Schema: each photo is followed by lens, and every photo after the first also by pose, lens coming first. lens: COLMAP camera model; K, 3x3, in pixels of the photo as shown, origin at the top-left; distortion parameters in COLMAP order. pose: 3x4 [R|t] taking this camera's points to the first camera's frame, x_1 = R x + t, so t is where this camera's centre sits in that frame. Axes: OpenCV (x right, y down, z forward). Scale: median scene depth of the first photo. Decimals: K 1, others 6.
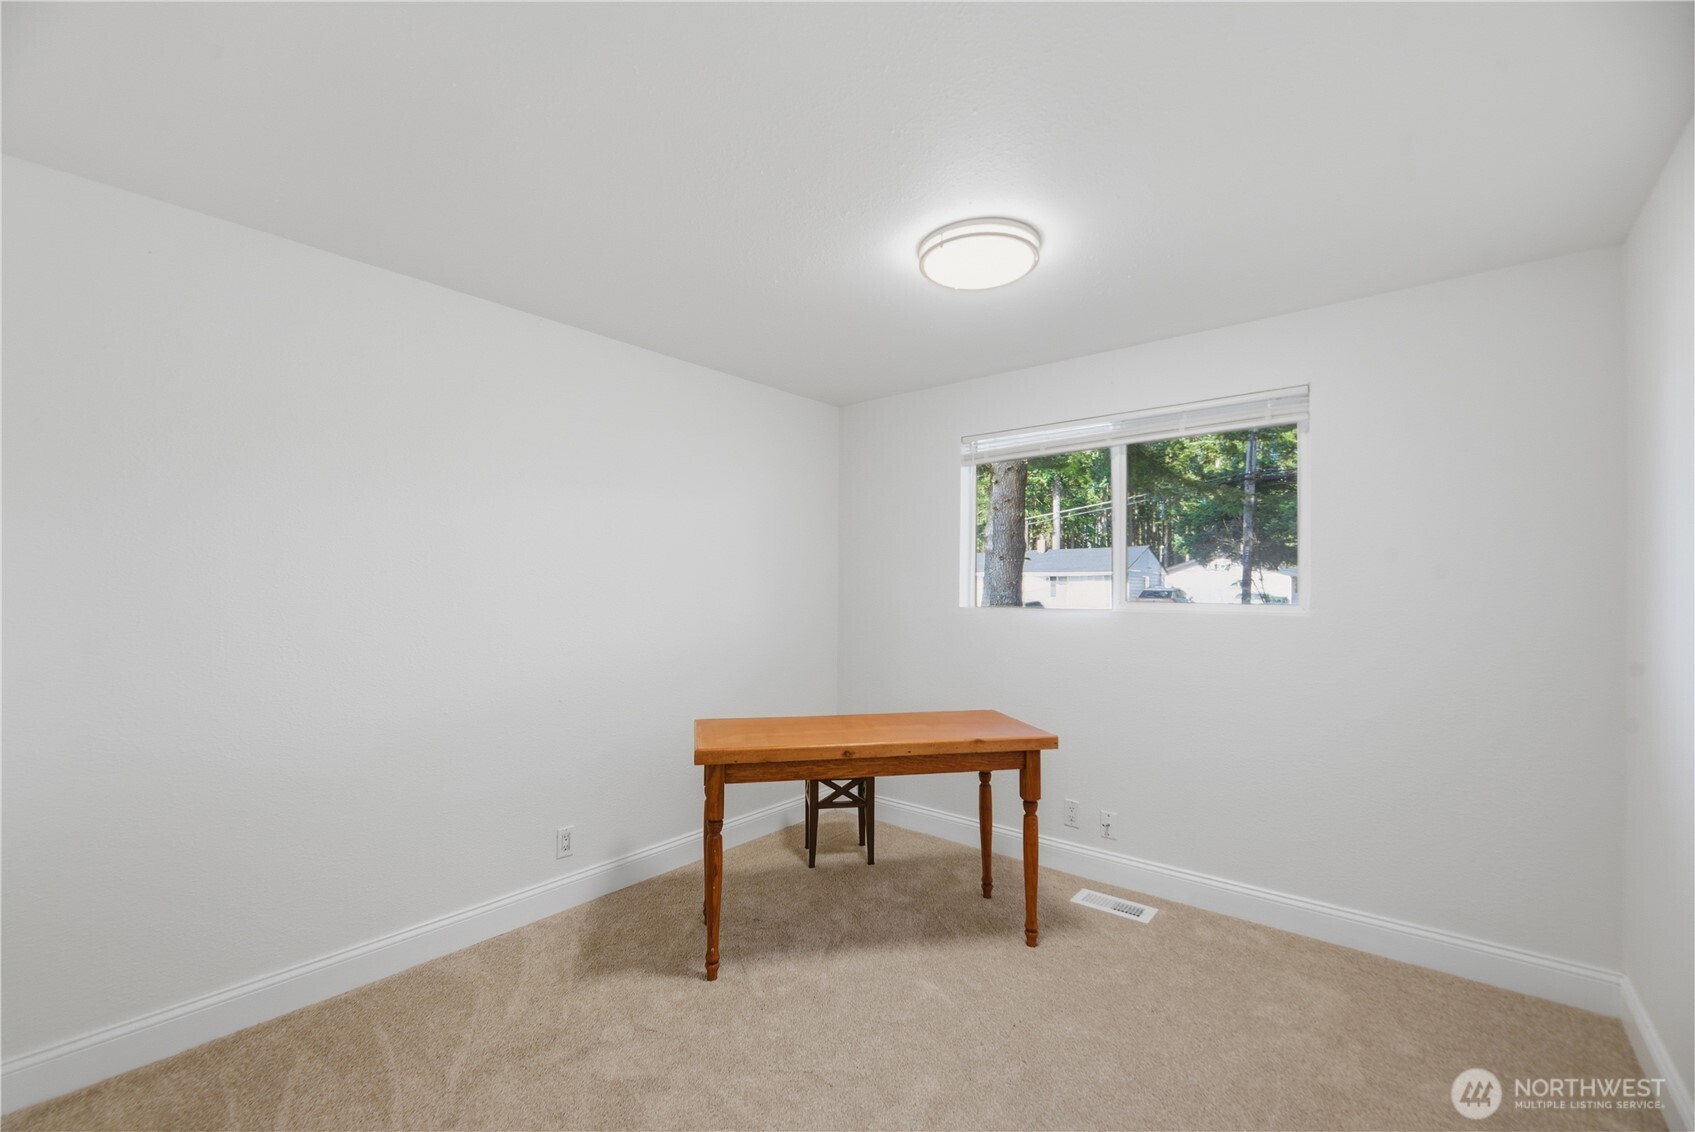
lens RADIAL K [[707.0, 0, 849.3], [0, 707.0, 568.3], [0, 0, 1]] dist [0.006648, -0.004587]
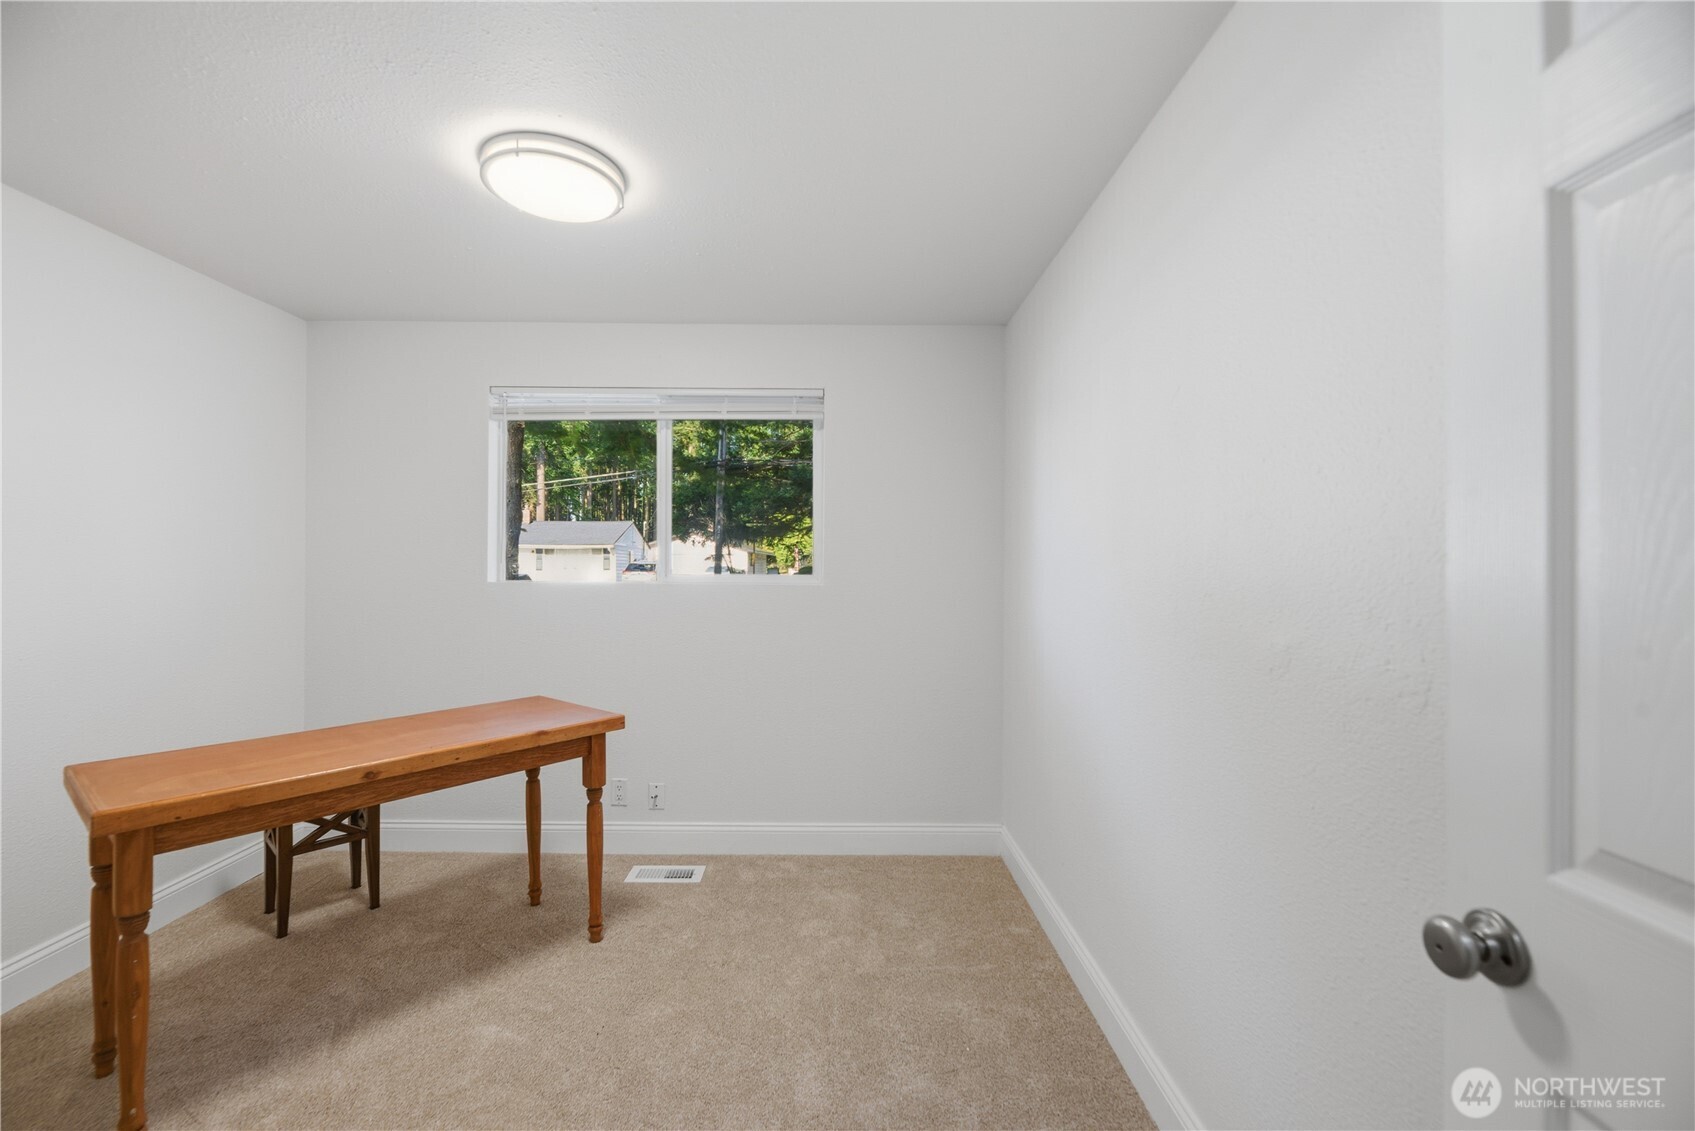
lens RADIAL K [[707.0, 0, 845.4], [0, 707.0, 556.8], [0, 0, 1]] dist [0.006648, -0.004587]
pose [[0.773200, 0.006802, 0.634126, -0.084340], [-0.020532, 0.999687, 0.014312, 0.002962], [-0.633830, -0.024086, 0.773097, 0.075389]]
